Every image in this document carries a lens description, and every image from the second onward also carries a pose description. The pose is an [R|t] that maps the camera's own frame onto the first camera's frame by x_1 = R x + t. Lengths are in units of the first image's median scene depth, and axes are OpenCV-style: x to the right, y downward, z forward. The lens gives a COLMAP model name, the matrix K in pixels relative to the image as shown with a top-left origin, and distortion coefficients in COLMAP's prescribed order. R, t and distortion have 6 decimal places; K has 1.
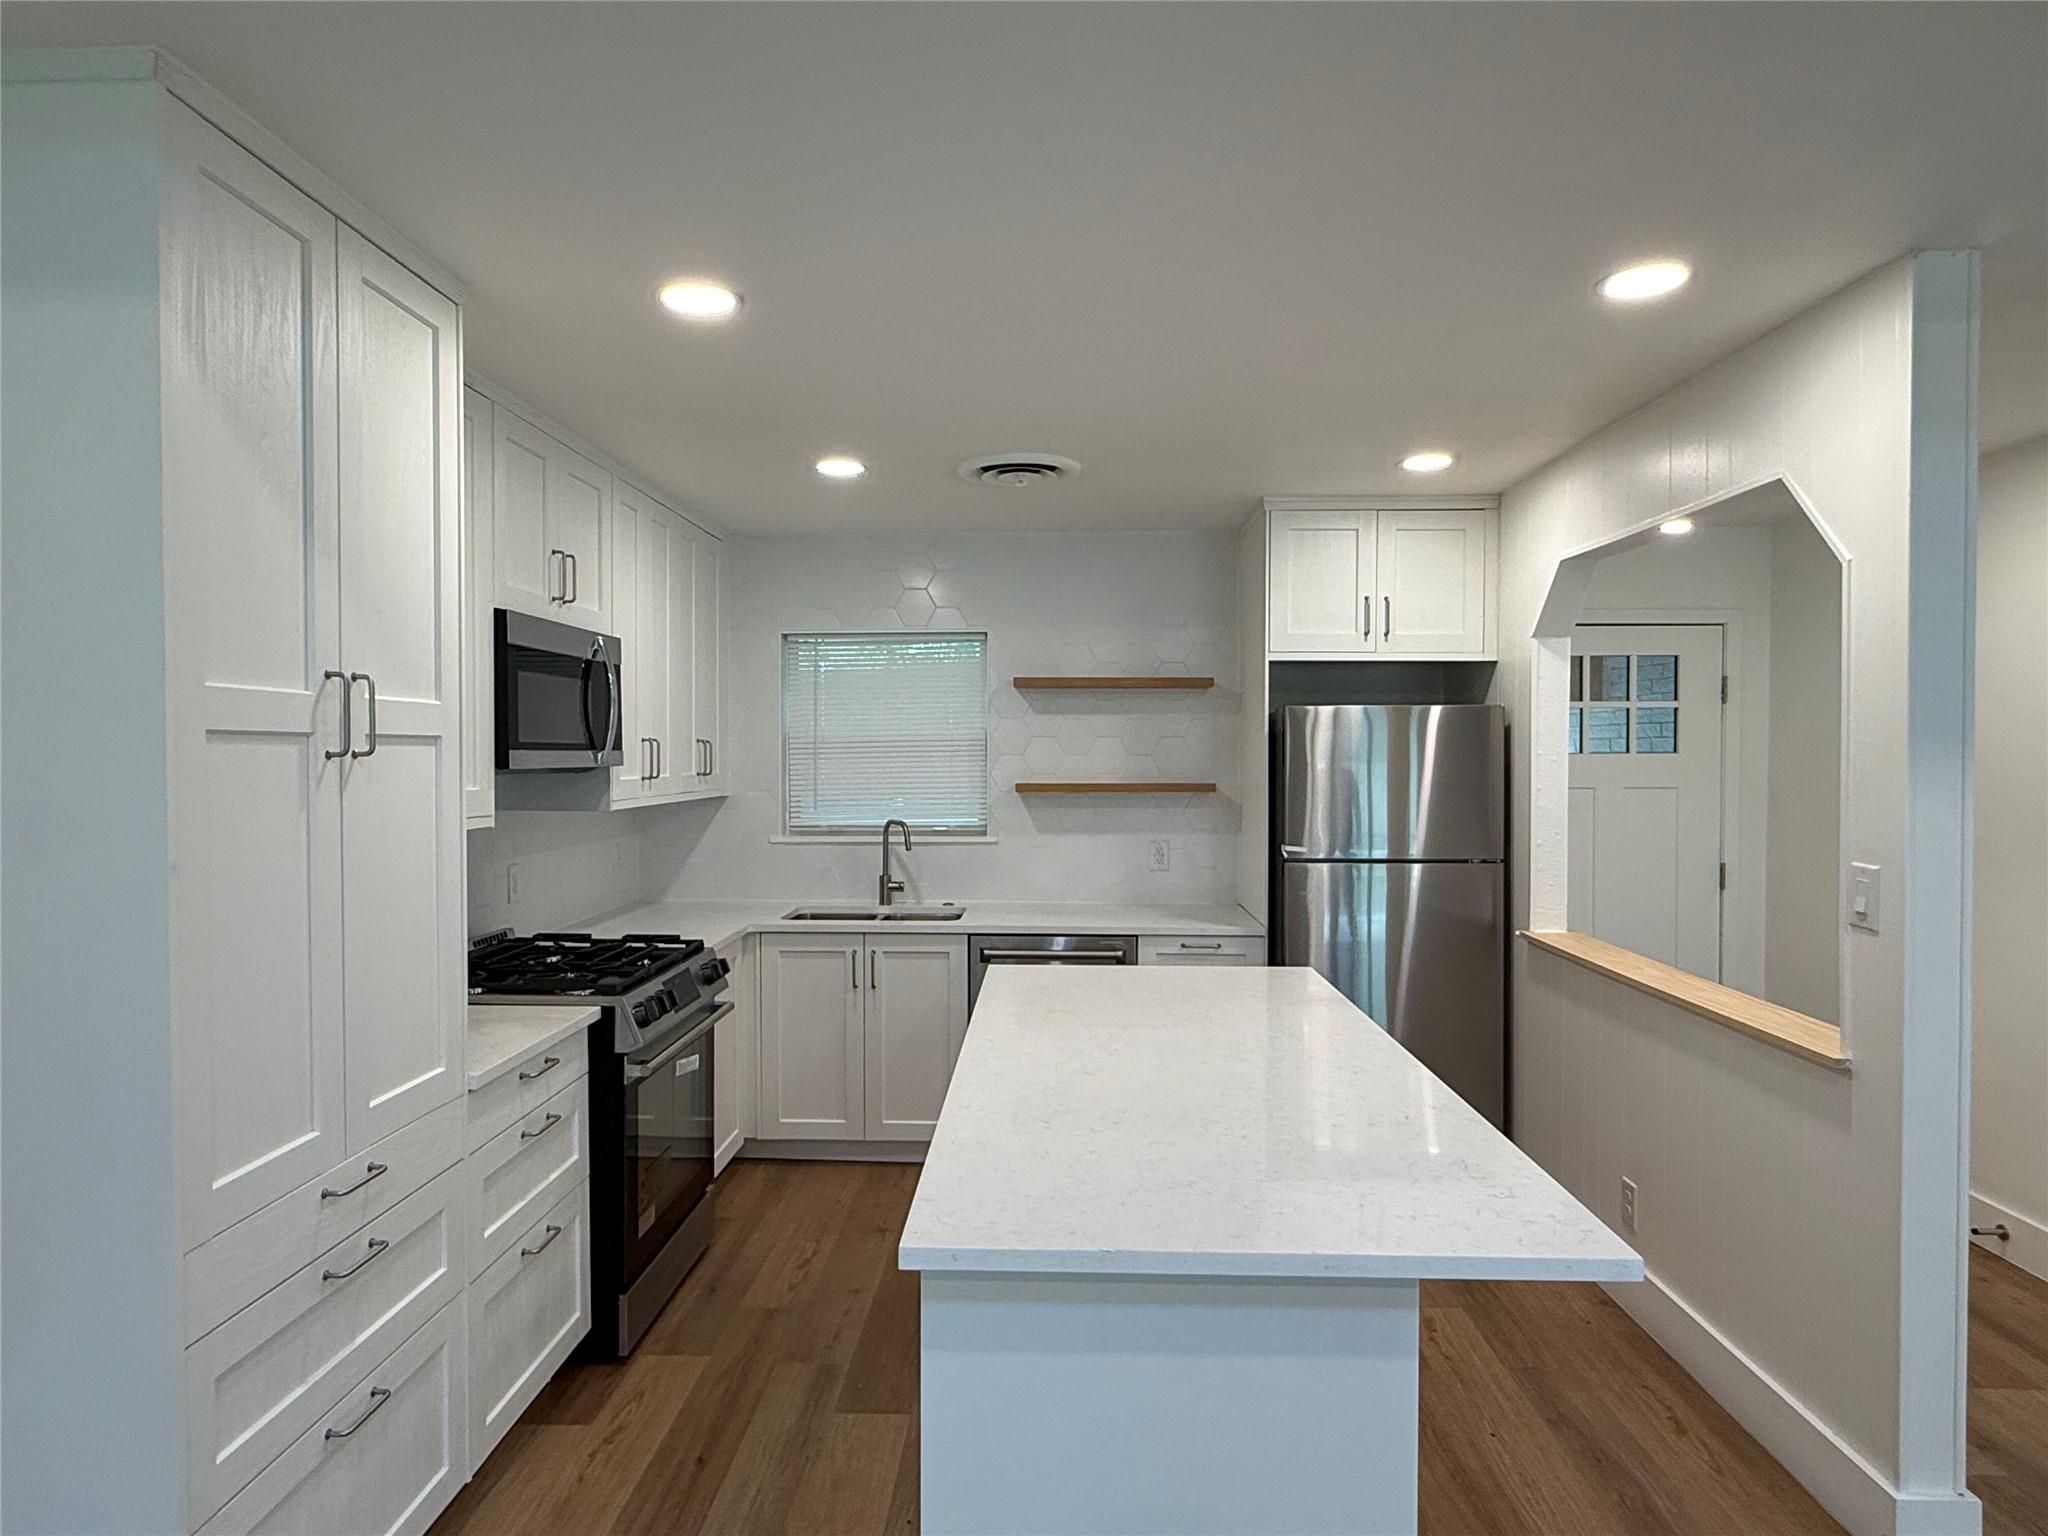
lens RADIAL K [[1212.4, 0, 1020.3], [0, 1212.4, 769.2], [0, 0, 1]] dist [-0.000944, -0.001341]
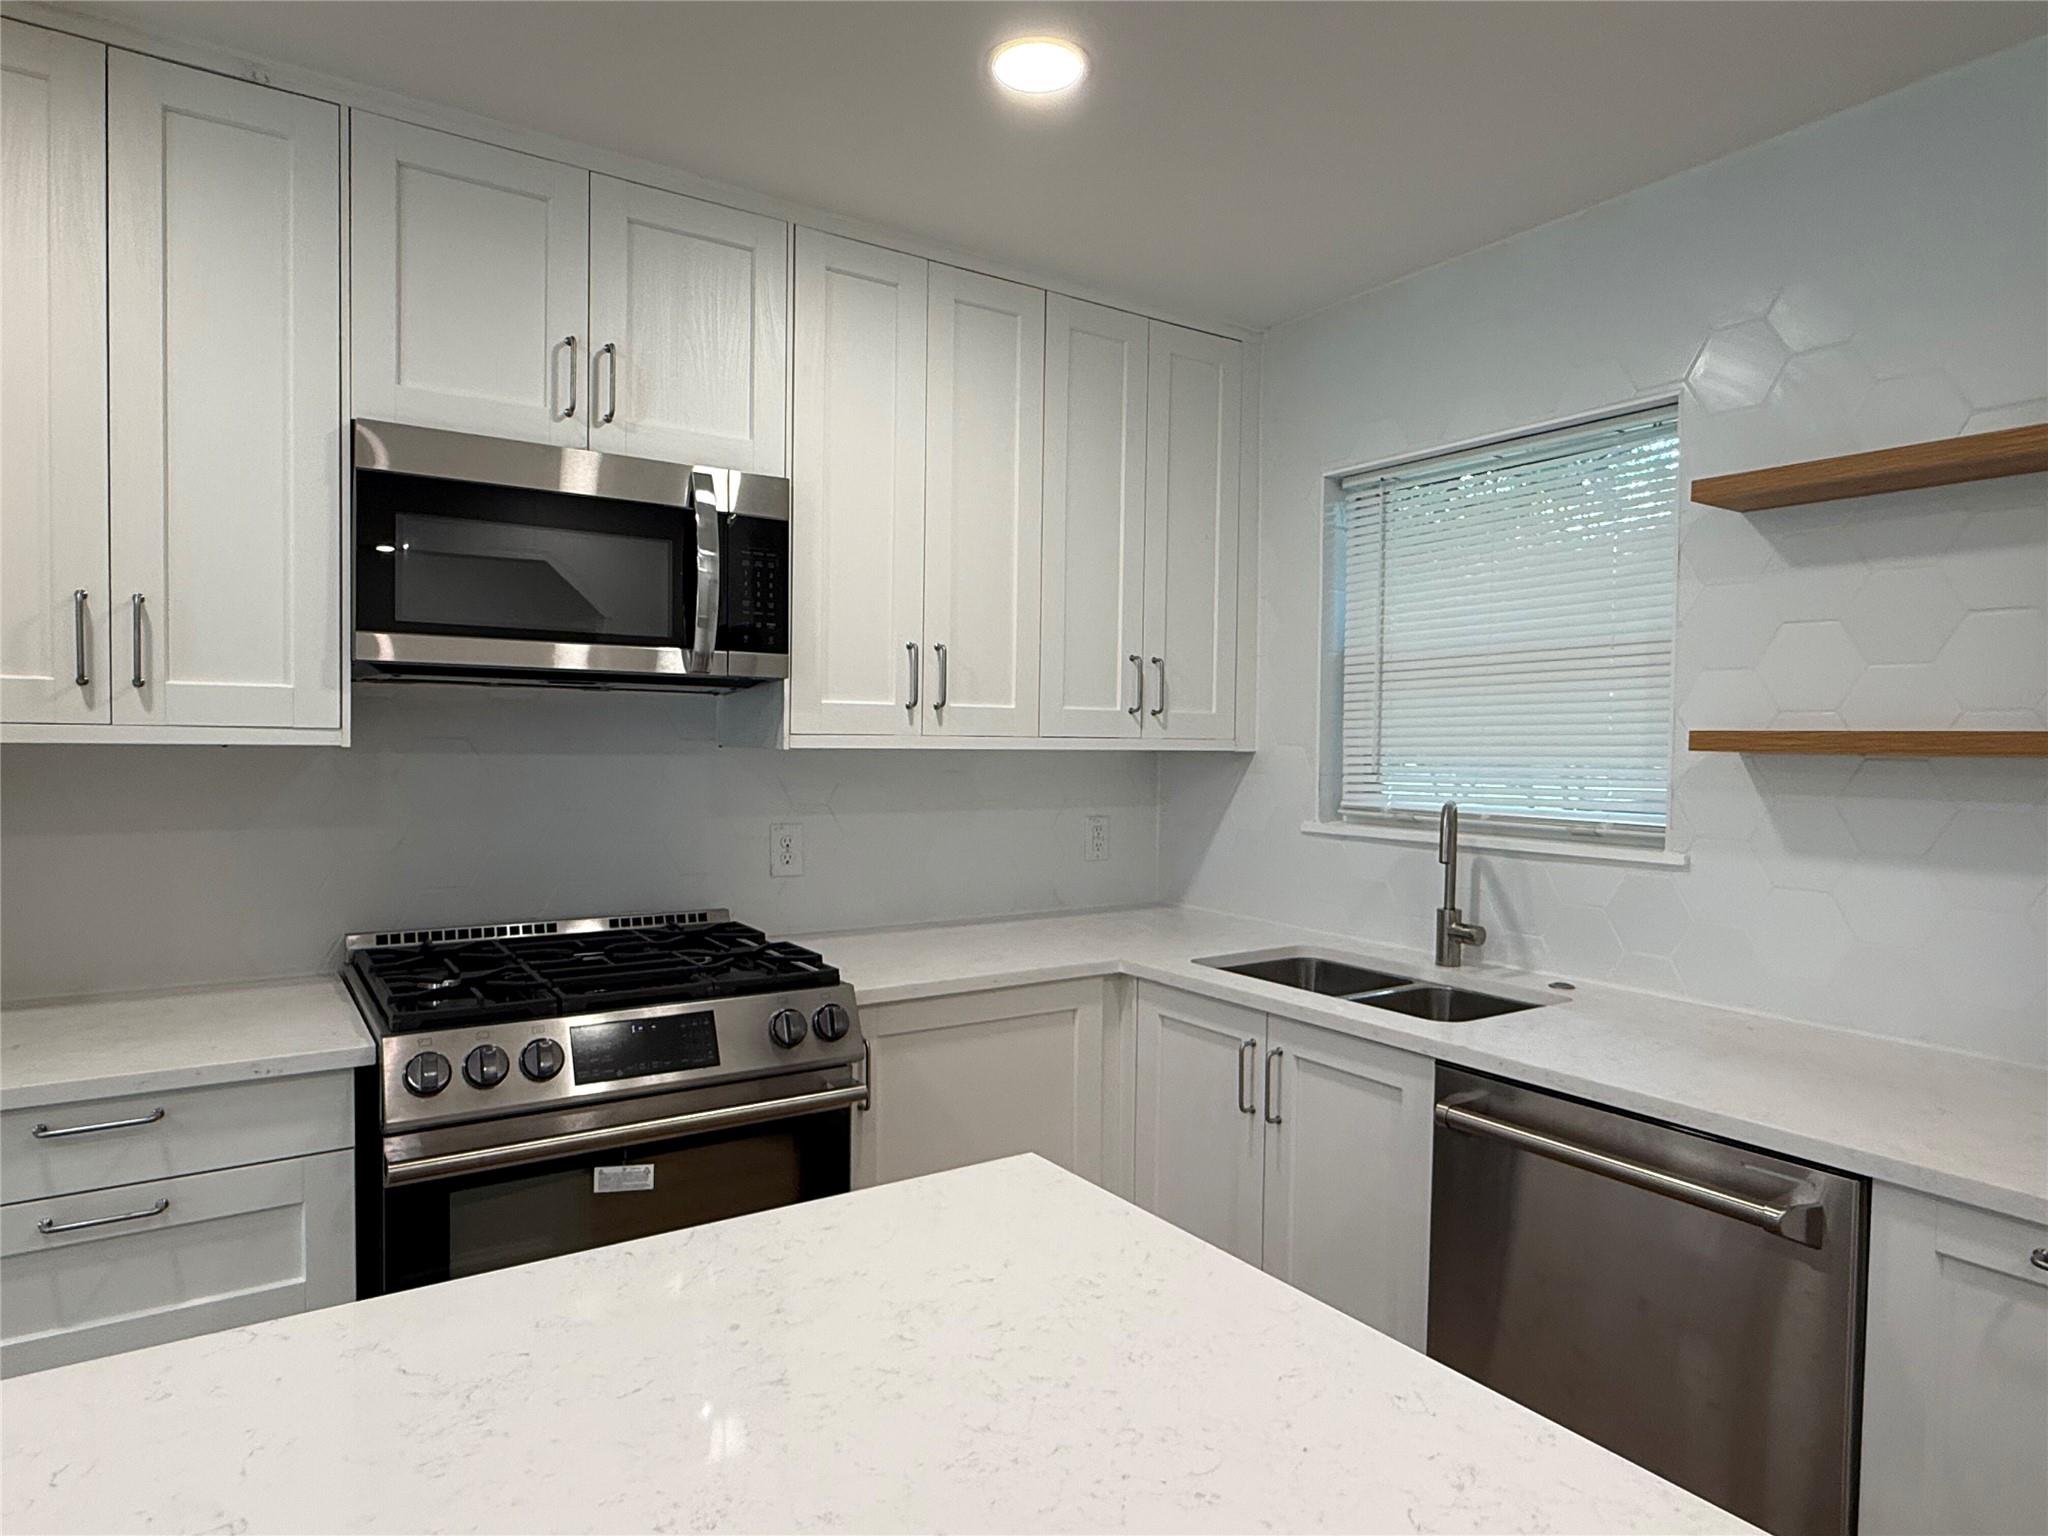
lens RADIAL K [[1210.4, 0, 1024.0], [0, 1210.4, 768.0], [0, 0, 1]] dist [0.002476, 0.001201]
pose [[0.582300, 0.028594, -0.812471, 0.230113], [-0.025666, 0.999530, 0.016783, 0.026655], [0.812568, 0.011080, 0.582760, 0.628799]]
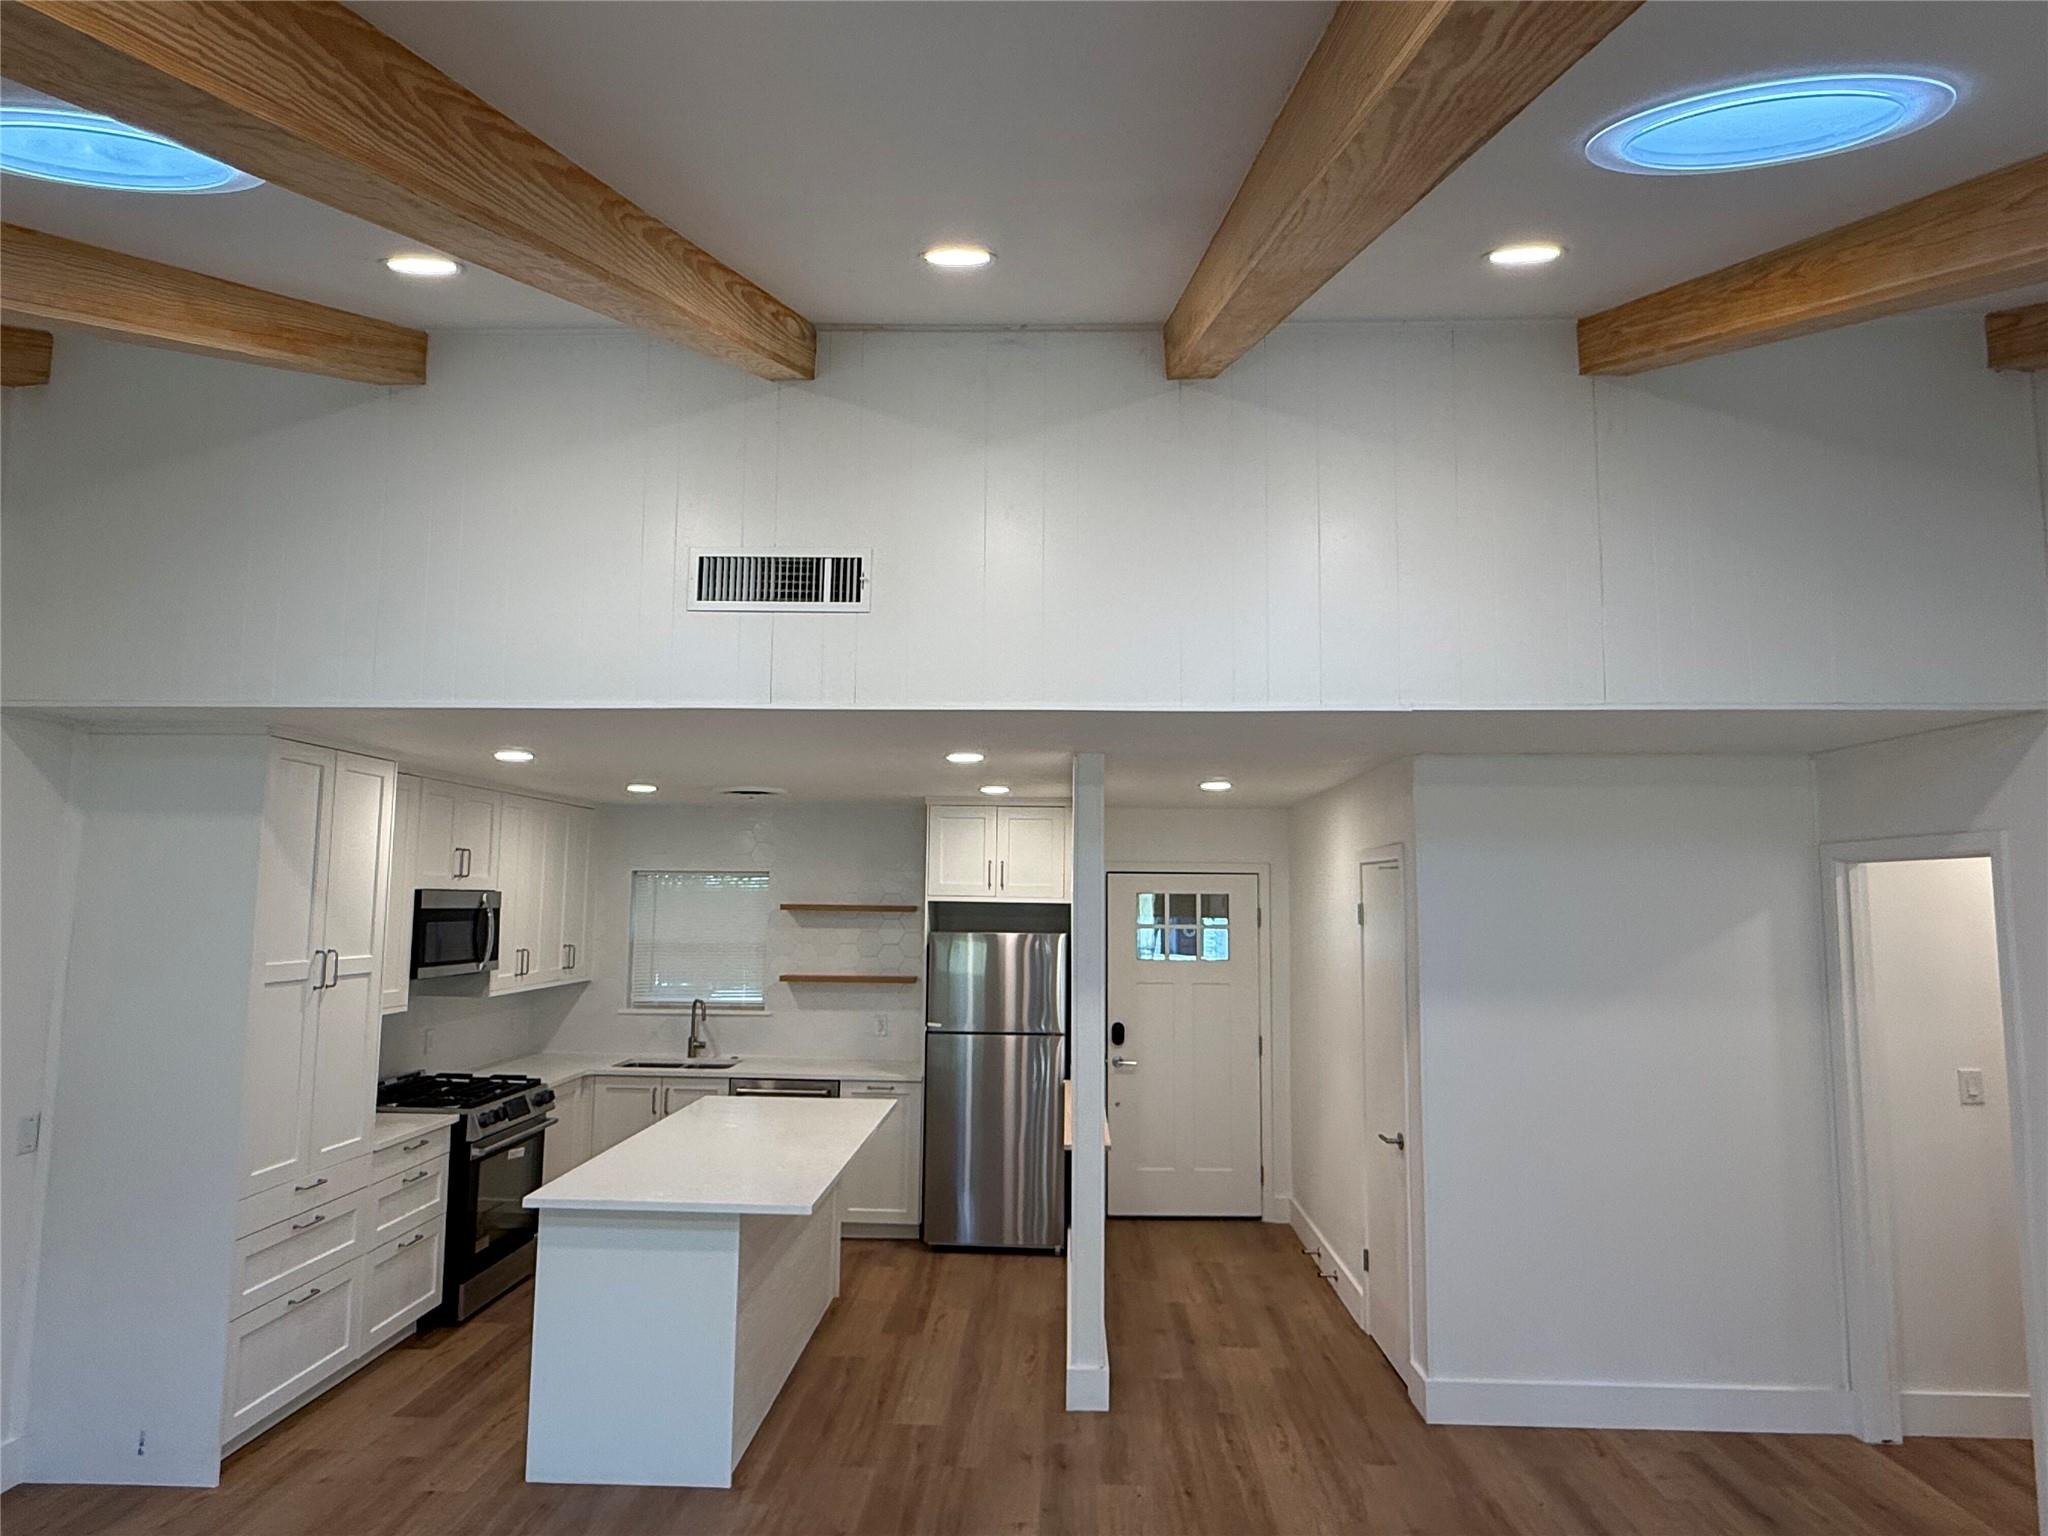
lens RADIAL K [[1213.4, 0, 1017.4], [0, 1213.4, 779.2], [0, 0, 1]] dist [0.001708, -0.001682]
pose [[0.999897, 0.011623, -0.008368, 0.333263], [-0.012500, 0.993429, -0.113765, -0.069636], [0.006991, 0.113858, 0.993472, -0.567606]]
